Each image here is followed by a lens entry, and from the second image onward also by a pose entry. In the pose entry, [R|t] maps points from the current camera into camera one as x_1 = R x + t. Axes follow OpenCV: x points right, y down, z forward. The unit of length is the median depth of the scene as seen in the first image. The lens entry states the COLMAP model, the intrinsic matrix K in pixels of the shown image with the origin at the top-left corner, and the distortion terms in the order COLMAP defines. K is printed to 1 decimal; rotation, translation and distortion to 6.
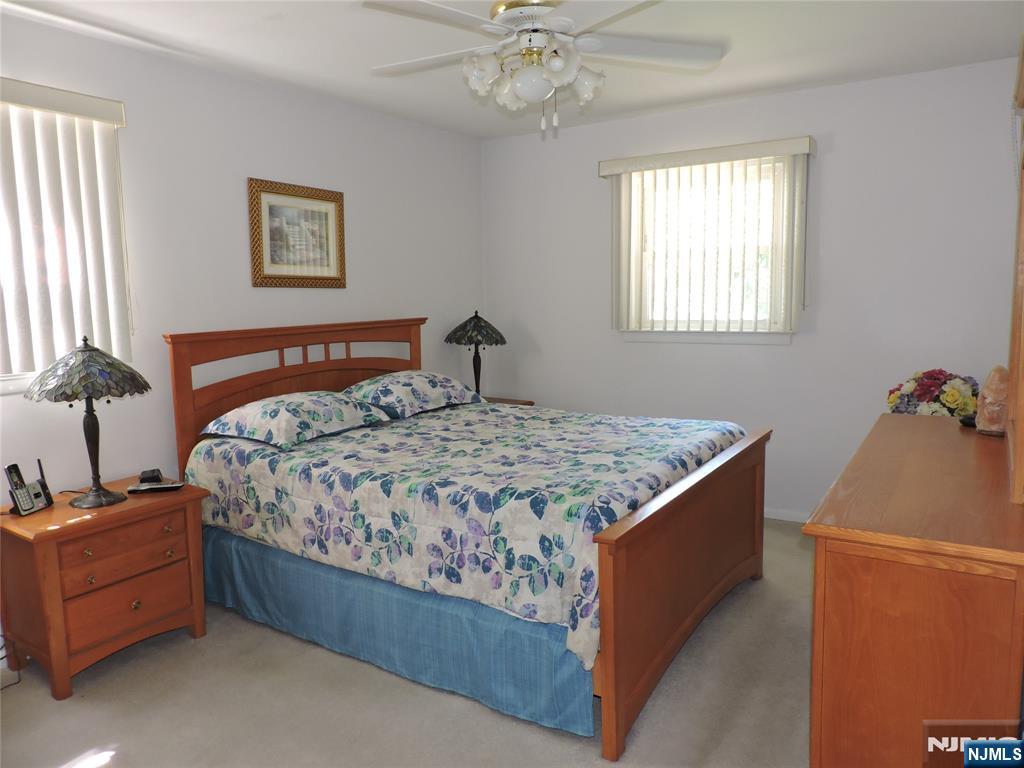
lens RADIAL K [[733.0, 0, 512.0], [0, 733.0, 384.0], [0, 0, 1]] dist [-0.014705, -0.002773]
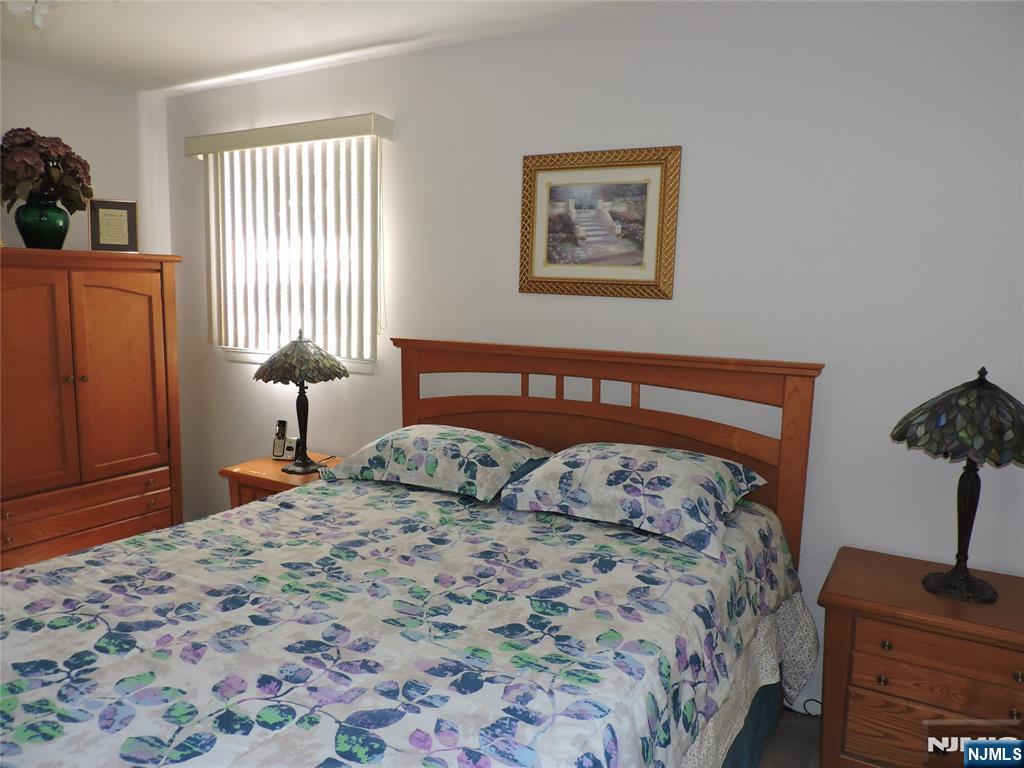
lens RADIAL K [[733.0, 0, 512.0], [0, 733.0, 384.0], [0, 0, 1]] dist [-0.014705, -0.002773]
pose [[0.032890, 0.154486, -0.987447, 0.450132], [-0.141428, 0.978760, 0.148416, -0.149410], [0.989402, 0.134771, 0.054040, 0.939581]]
